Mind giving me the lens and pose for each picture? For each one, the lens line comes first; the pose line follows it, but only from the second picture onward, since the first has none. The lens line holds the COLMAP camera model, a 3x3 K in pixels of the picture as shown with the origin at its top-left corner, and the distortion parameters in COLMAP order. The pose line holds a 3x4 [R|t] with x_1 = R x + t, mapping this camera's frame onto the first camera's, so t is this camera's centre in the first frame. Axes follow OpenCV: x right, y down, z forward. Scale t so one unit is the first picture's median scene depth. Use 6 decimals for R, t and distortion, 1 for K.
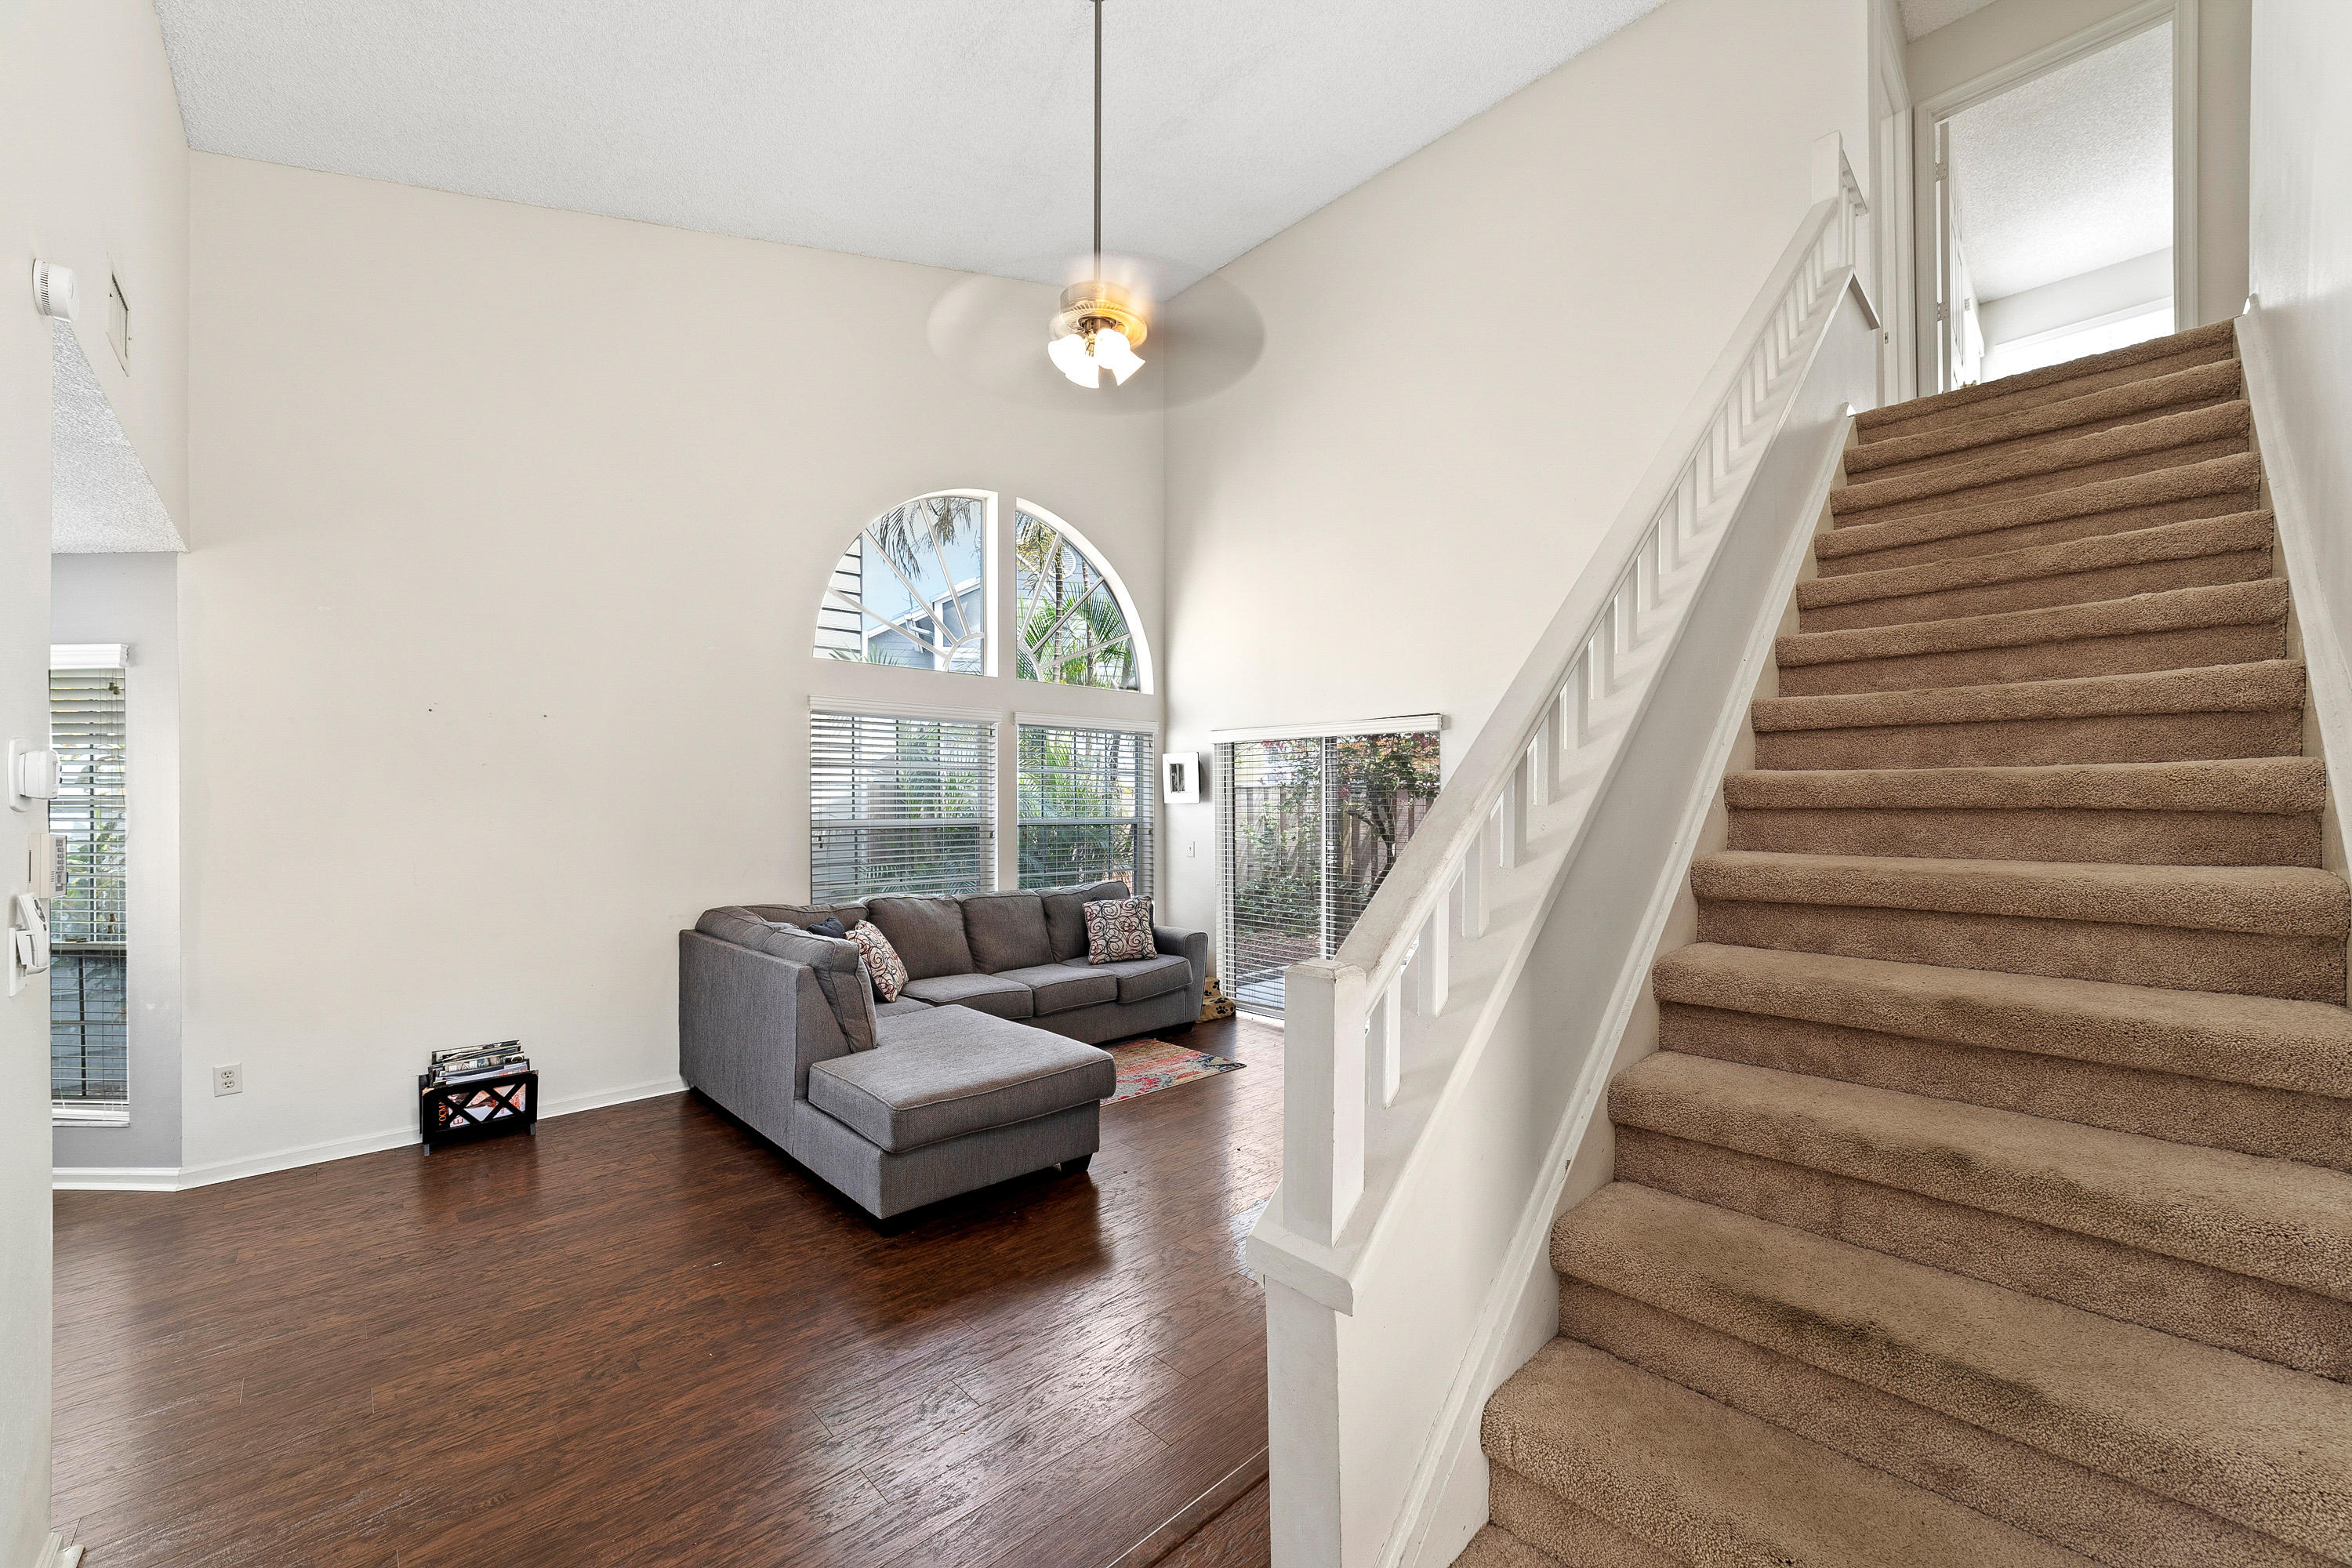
lens RADIAL K [[889.3, 0, 1164.9], [0, 889.3, 774.1], [0, 0, 1]] dist [-0.061743, 0.025296]
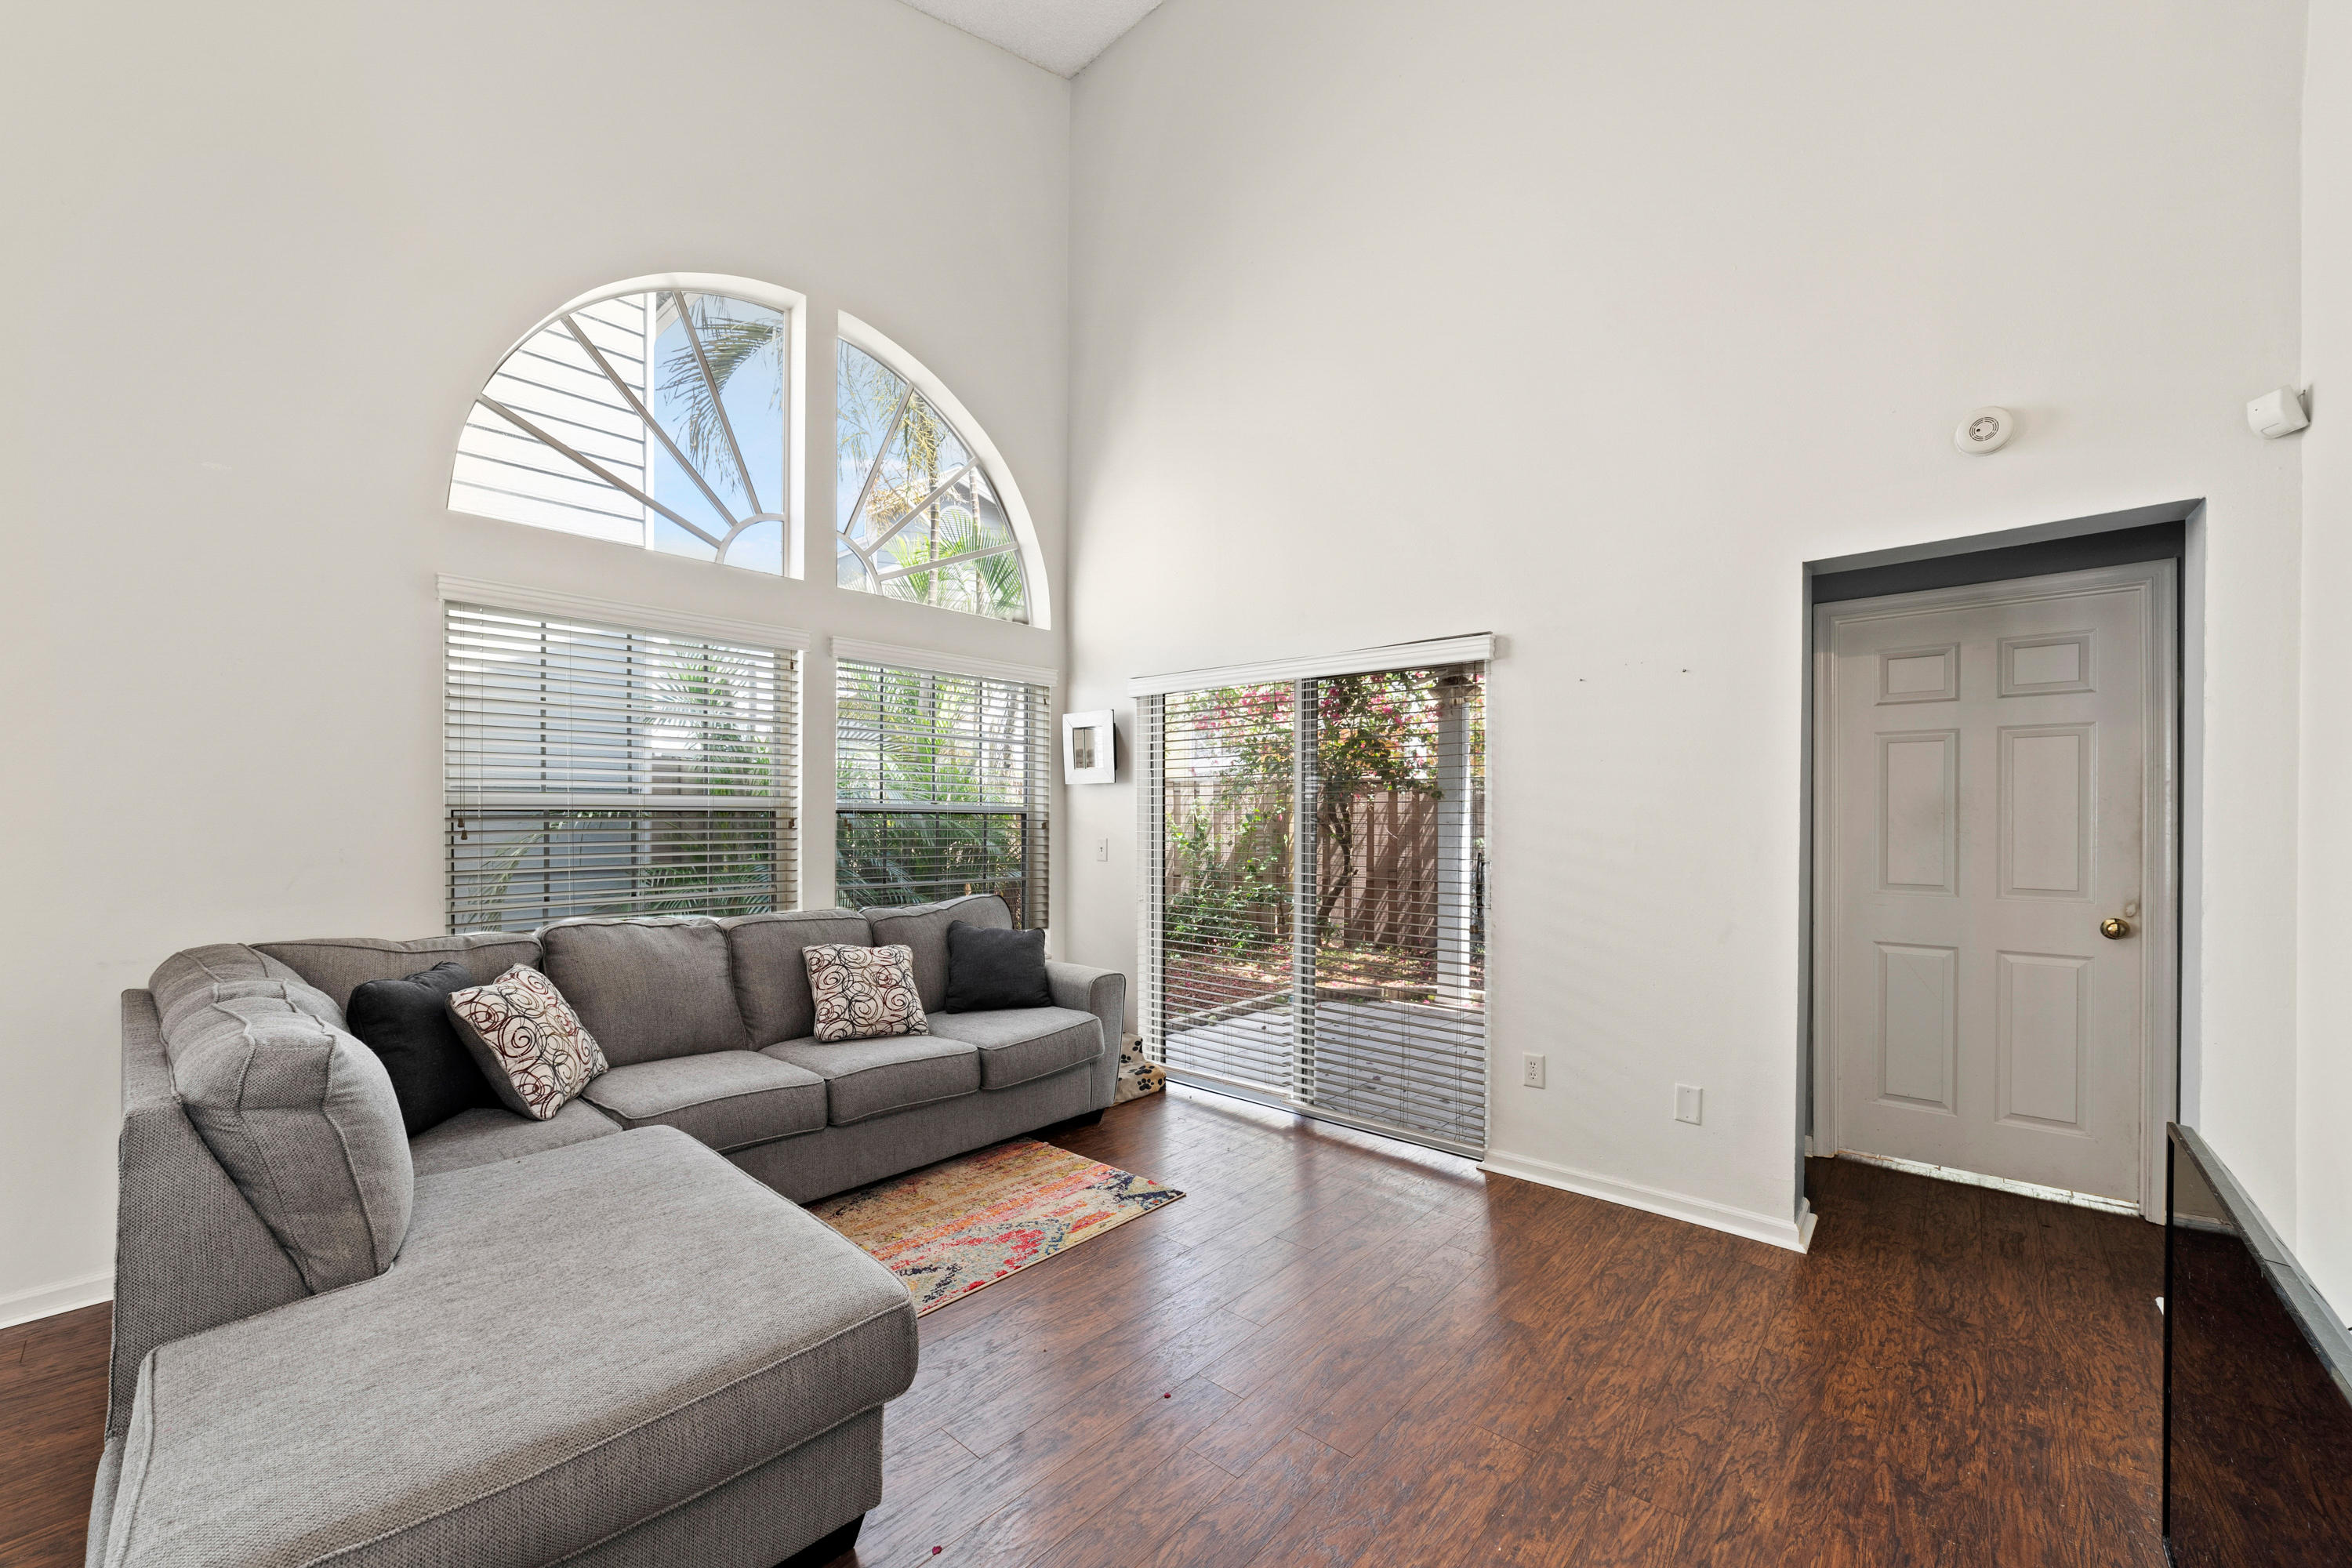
lens RADIAL K [[908.8, 0, 1170.5], [0, 908.8, 799.8], [0, 0, 1]] dist [-0.023852, 0.007873]
pose [[0.995268, 0.007901, 0.096847, 0.018474], [-0.009414, 0.999841, 0.015176, 0.048097], [-0.096712, -0.016016, 0.995184, 0.399079]]
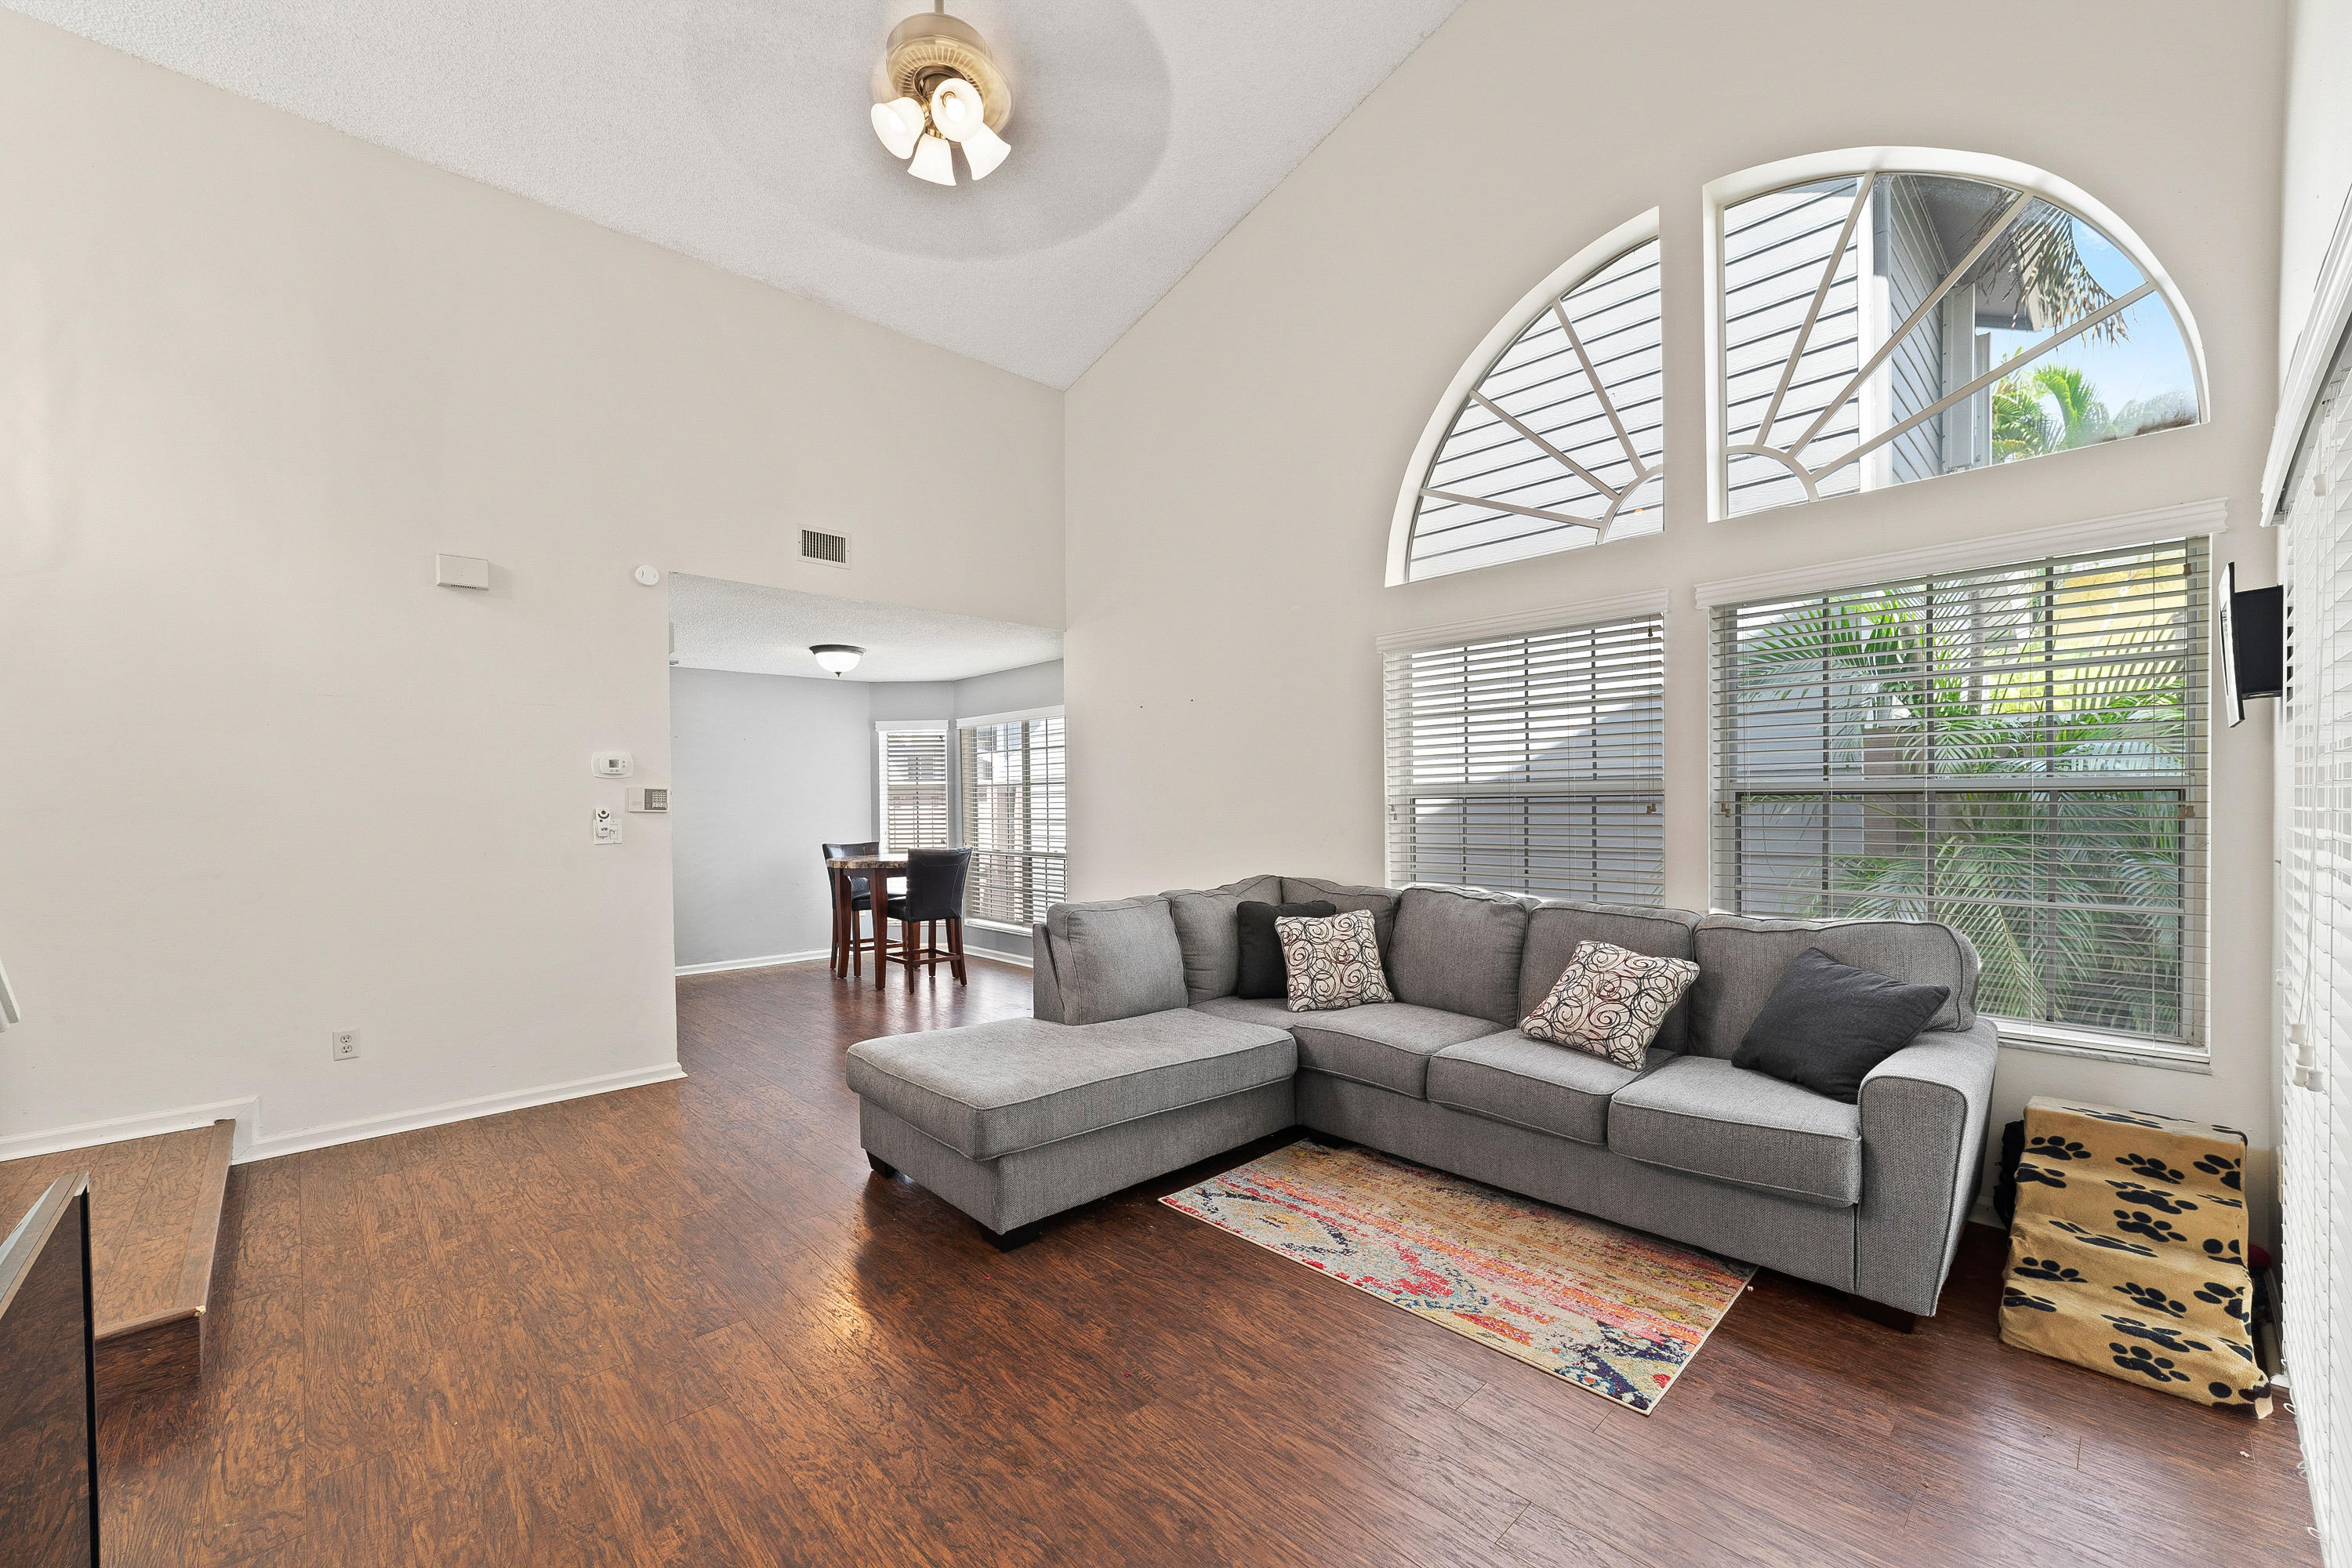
lens RADIAL K [[938.1, 0, 1174.8], [0, 938.1, 810.8], [0, 0, 1]] dist [-0.028381, 0.008727]
pose [[0.015977, 0.009179, -0.999830, 0.507506], [0.044172, 0.998975, 0.009877, 0.062339], [0.998896, -0.044322, 0.015555, 0.849002]]
